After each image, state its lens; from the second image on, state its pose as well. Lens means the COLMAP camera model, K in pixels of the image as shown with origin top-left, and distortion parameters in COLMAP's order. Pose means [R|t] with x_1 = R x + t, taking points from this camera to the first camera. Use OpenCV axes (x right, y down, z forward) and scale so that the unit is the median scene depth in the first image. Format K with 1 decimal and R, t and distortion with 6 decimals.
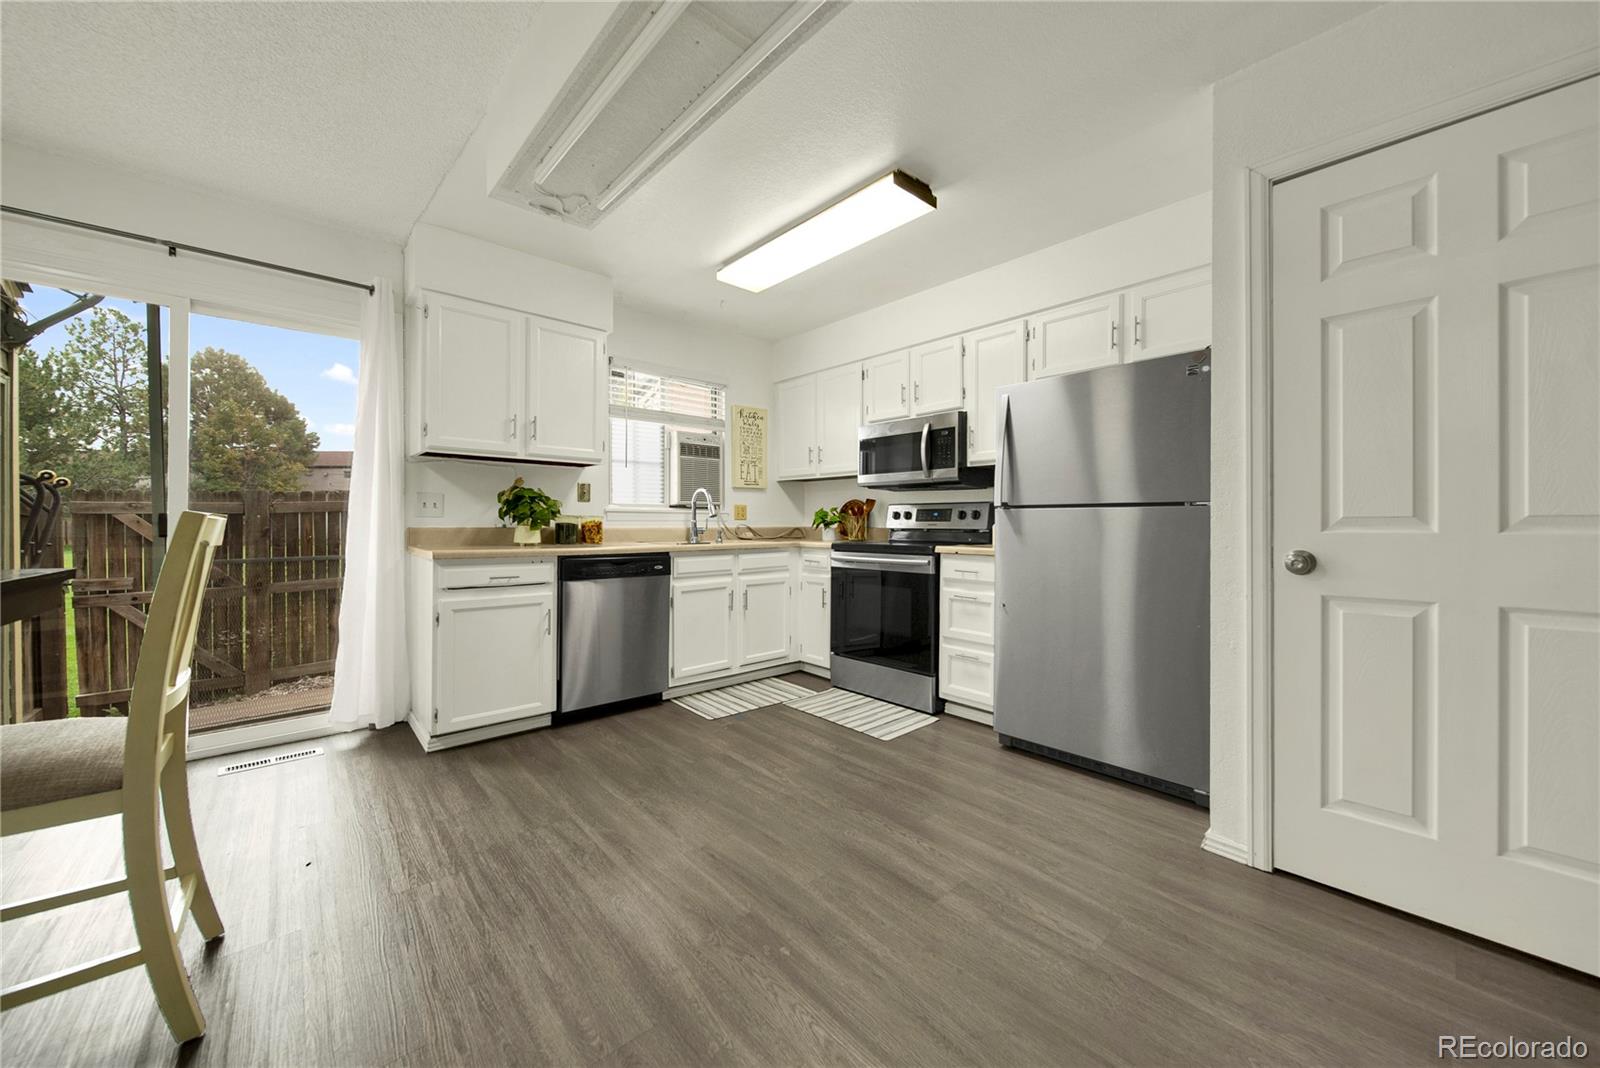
lens RADIAL K [[573.3, 0, 786.6], [0, 573.3, 530.7], [0, 0, 1]] dist [-0.002653, -0.000652]
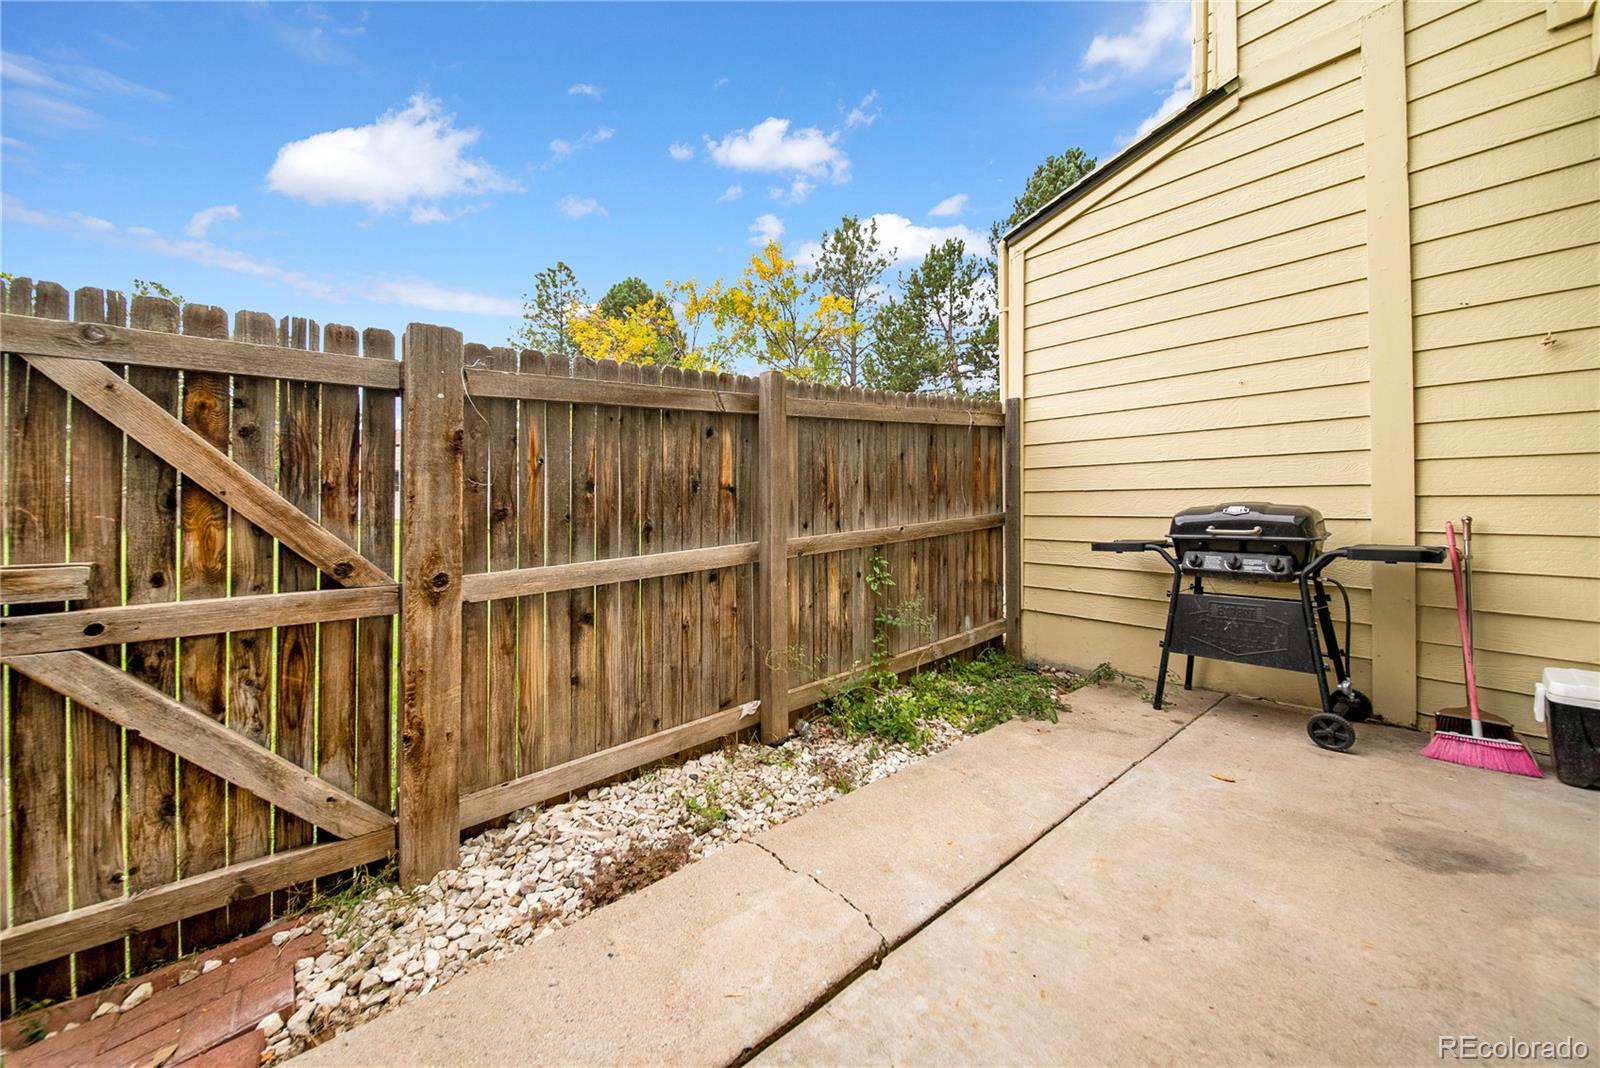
lens RADIAL K [[573.3, 0, 785.1], [0, 573.3, 506.0], [0, 0, 1]] dist [-0.002653, -0.000652]
pose [[0.999945, -0.006538, -0.008149, -0.694739], [0.006369, 0.999768, -0.020564, 0.054901], [0.008282, 0.020511, 0.999755, 0.629382]]
